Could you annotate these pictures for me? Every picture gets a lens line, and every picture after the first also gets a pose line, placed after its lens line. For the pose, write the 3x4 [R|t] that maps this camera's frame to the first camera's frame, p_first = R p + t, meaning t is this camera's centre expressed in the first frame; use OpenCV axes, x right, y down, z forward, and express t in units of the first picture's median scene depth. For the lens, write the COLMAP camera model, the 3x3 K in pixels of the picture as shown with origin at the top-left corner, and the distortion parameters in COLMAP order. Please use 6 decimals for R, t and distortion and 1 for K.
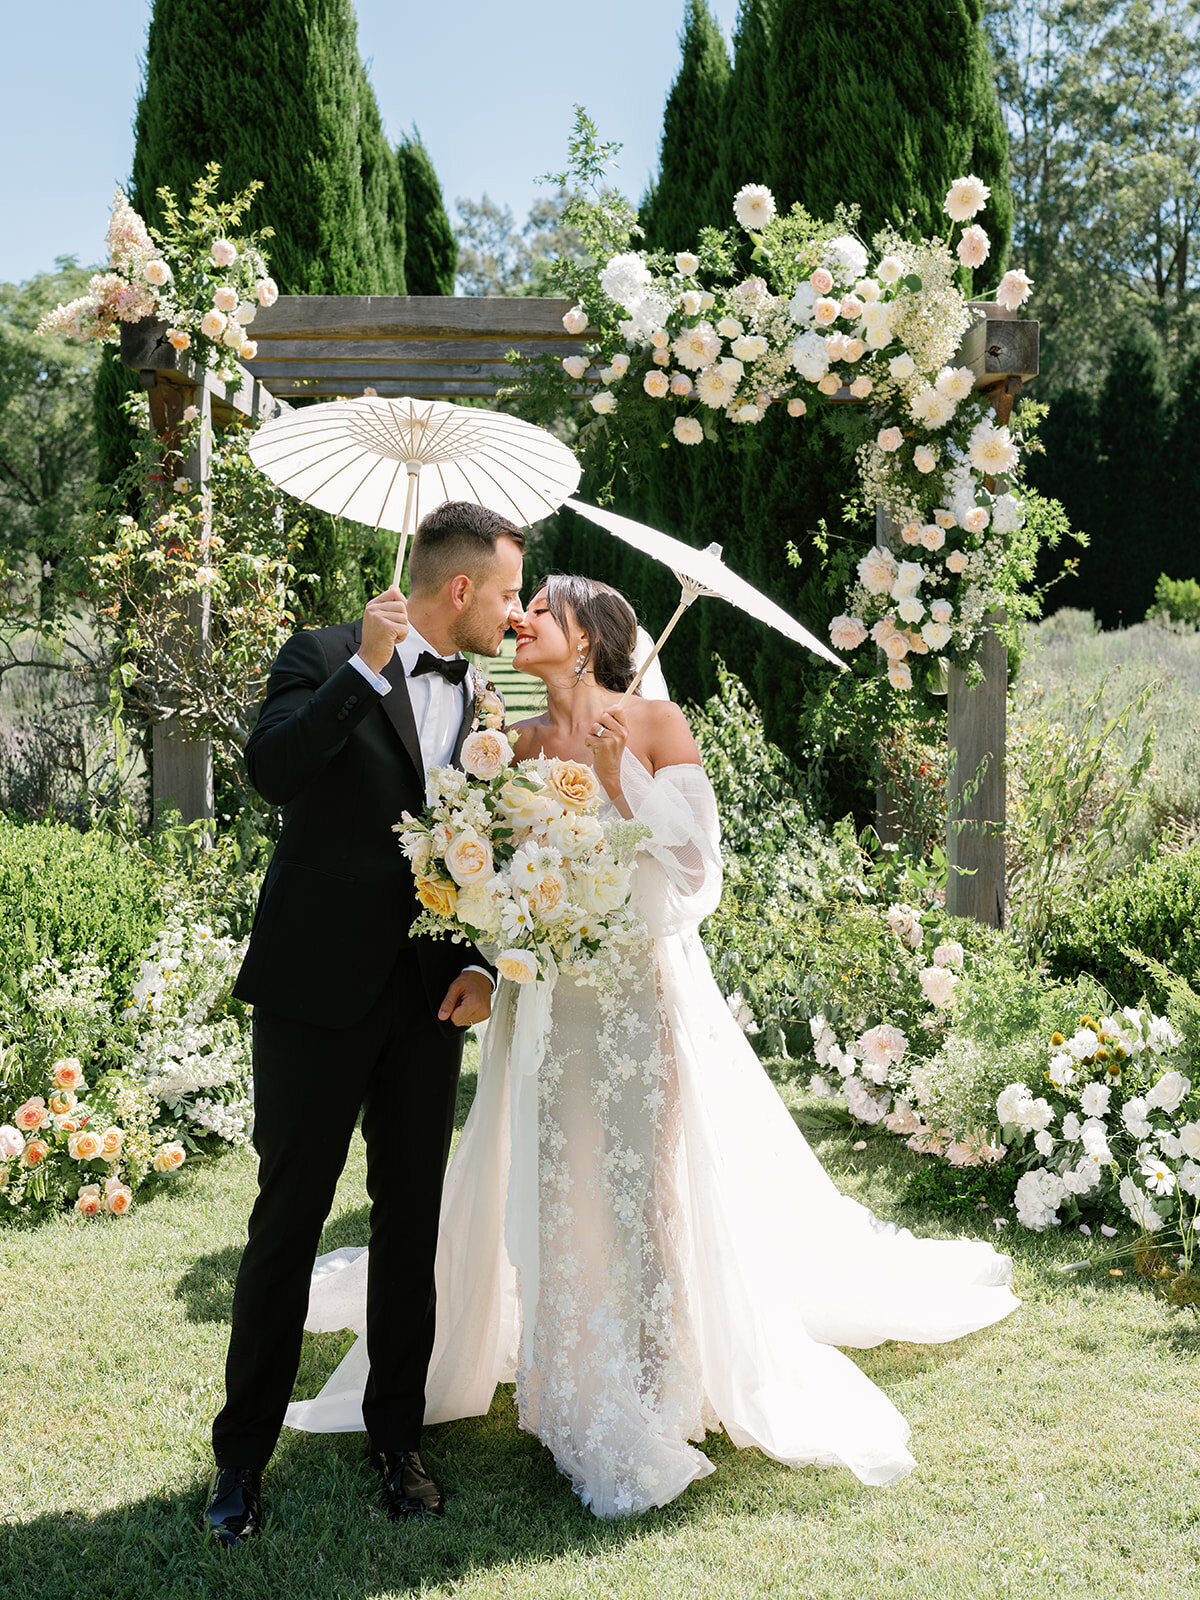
lens RADIAL K [[1665.7, 0, 600.0], [0, 1665.7, 800.0], [0, 0, 1]] dist [0.005026, 0.003588]
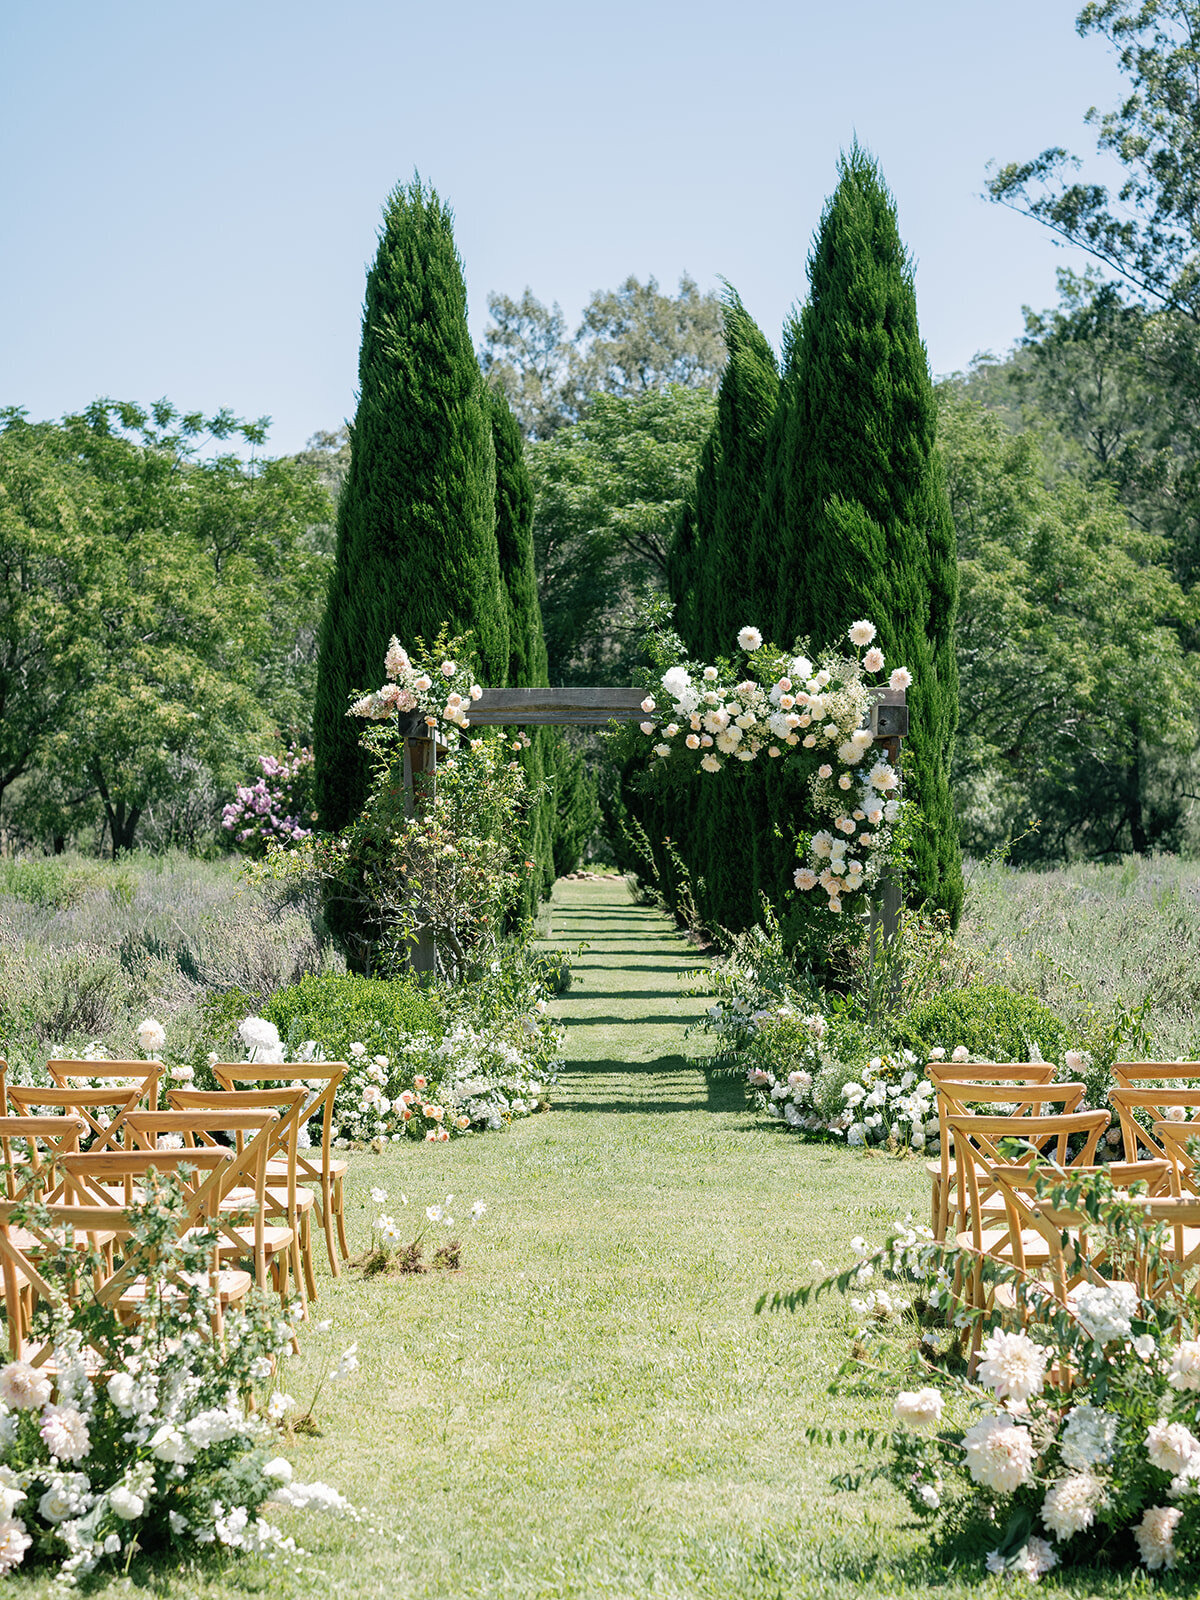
lens RADIAL K [[2940.9, 0, 600.0], [0, 2940.9, 800.0], [0, 0, 1]] dist [0.000876, 0.002633]
pose [[0.999532, -0.003213, -0.030415, 0.029272], [-0.000478, 0.992705, -0.120564, 0.189886], [0.030580, 0.120522, 0.992239, -2.091438]]
